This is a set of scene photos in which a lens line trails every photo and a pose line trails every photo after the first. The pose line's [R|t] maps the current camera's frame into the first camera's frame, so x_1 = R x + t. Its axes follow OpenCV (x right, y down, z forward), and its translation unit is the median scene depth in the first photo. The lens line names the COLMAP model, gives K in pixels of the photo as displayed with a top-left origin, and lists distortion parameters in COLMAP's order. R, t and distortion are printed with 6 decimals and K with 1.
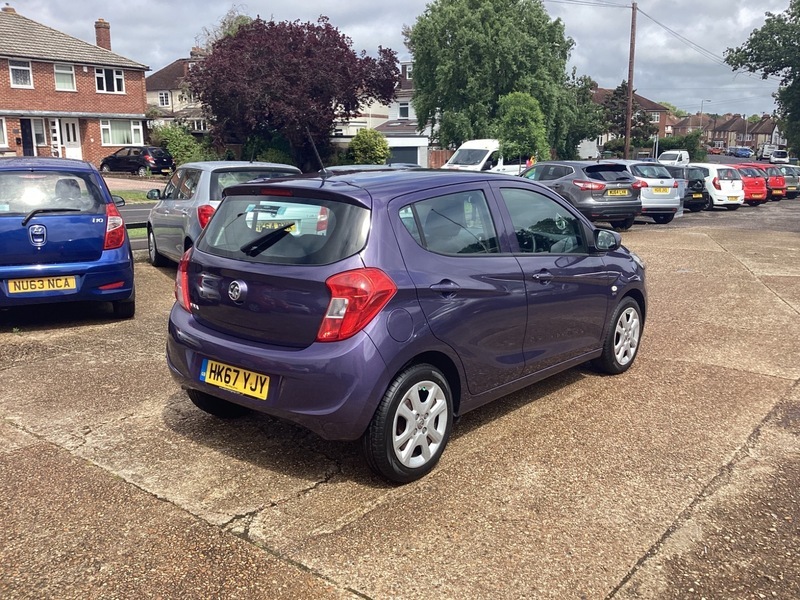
lens RADIAL K [[723.2, 0, 405.7], [0, 723.2, 298.4], [0, 0, 1]] dist [0.083716, -0.159820]
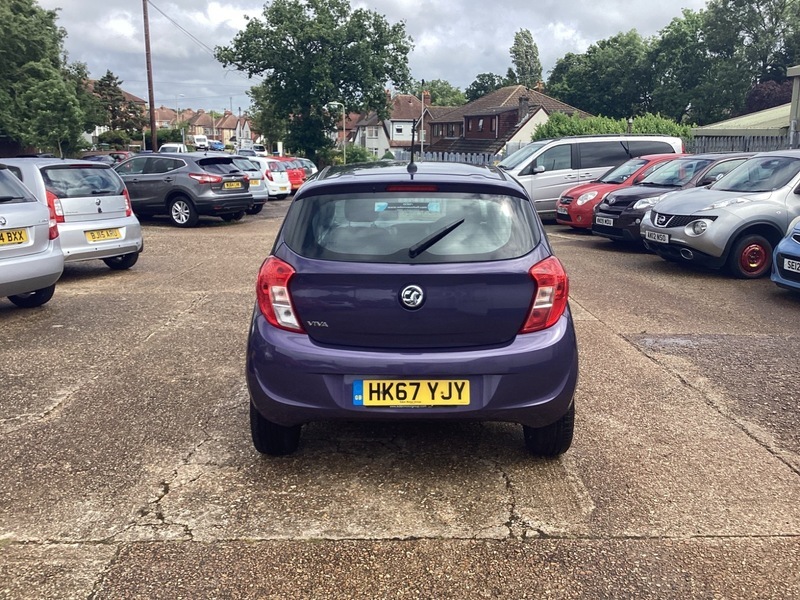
lens RADIAL K [[723.2, 0, 405.7], [0, 723.2, 298.4], [0, 0, 1]] dist [0.083716, -0.159820]
pose [[0.770729, -0.125702, 0.624640, -0.736996], [0.119712, 0.991456, 0.051810, -0.051672], [-0.625815, 0.034846, 0.779192, 0.266015]]
